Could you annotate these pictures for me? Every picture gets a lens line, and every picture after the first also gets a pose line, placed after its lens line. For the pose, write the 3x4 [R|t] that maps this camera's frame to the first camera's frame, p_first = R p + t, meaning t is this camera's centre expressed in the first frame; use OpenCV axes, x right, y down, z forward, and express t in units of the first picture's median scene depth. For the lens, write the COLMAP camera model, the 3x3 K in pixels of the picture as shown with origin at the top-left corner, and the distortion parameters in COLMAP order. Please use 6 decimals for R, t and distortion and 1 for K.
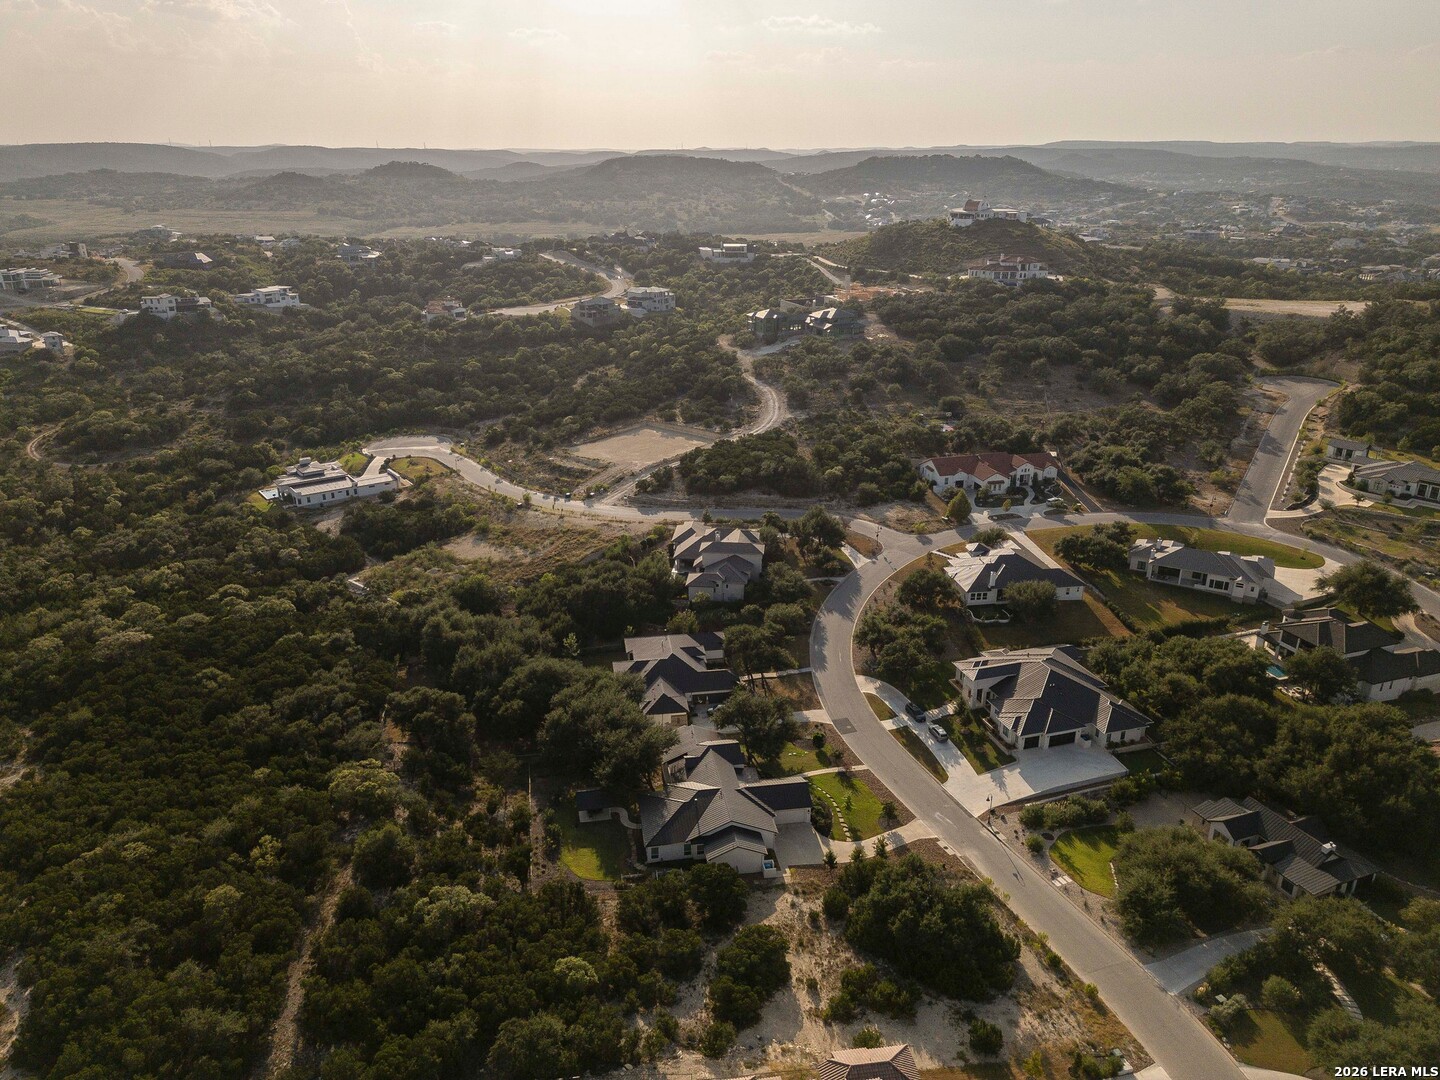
lens RADIAL K [[1015.2, 0, 725.0], [0, 1015.2, 536.6], [0, 0, 1]] dist [0.077976, -0.049424]
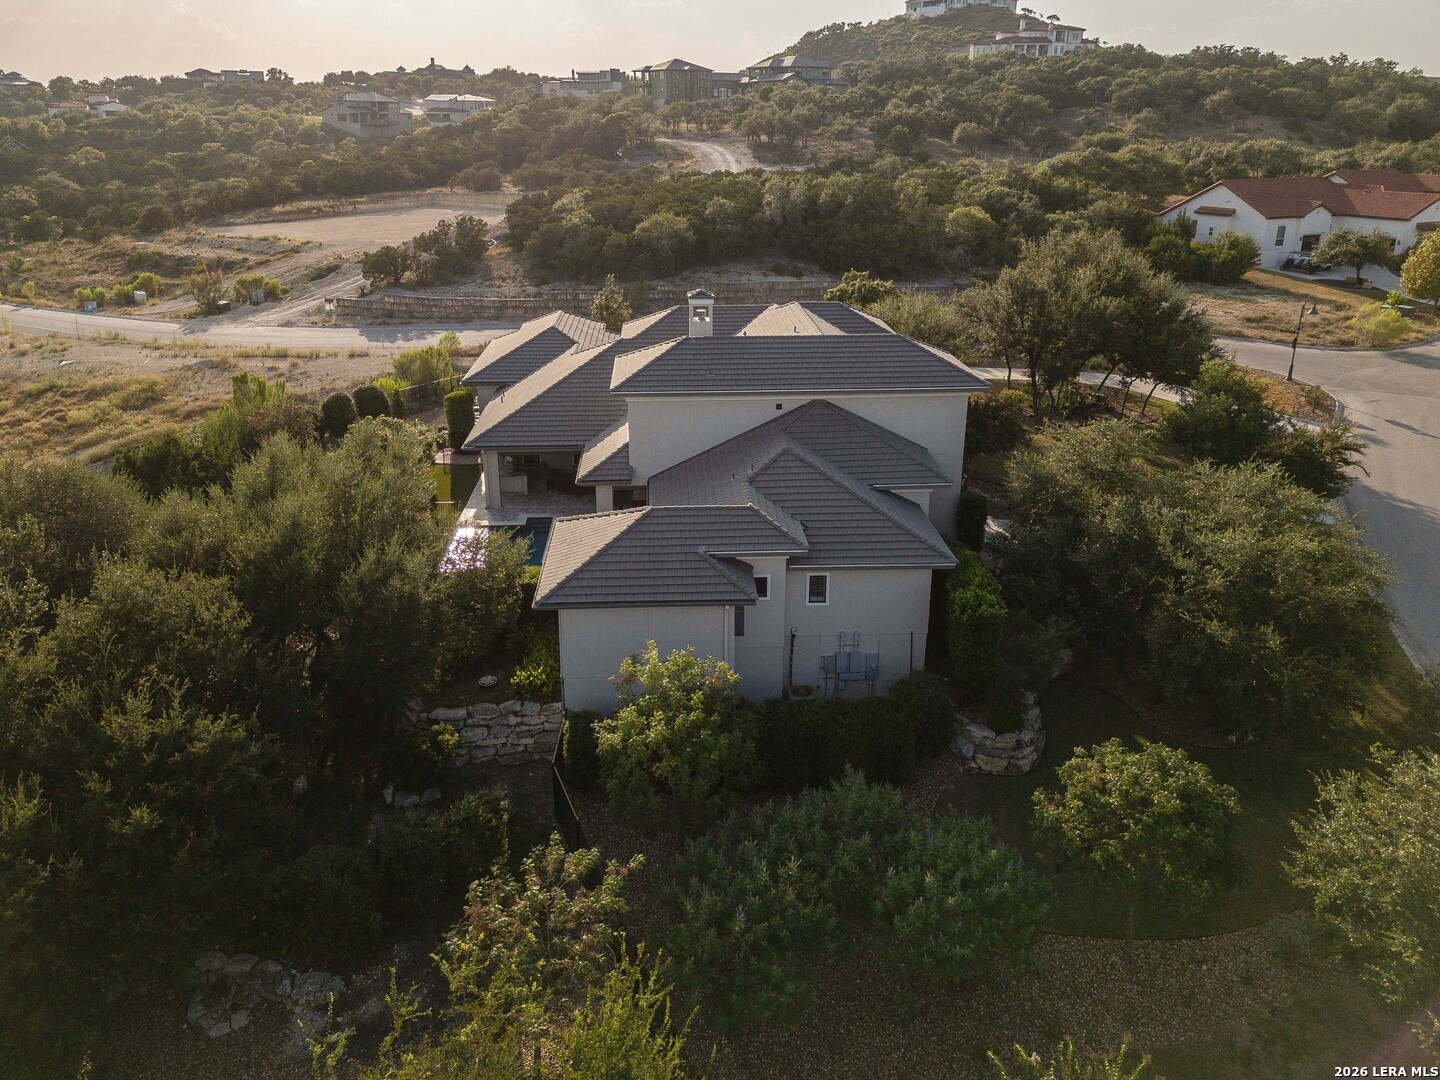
lens RADIAL K [[1015.2, 0, 725.0], [0, 1015.2, 536.6], [0, 0, 1]] dist [0.077976, -0.049424]
pose [[0.989837, -0.055541, 0.130912, -0.028727], [0.052177, 0.998217, 0.028994, 0.033777], [-0.132289, -0.021869, 0.990970, 0.798011]]
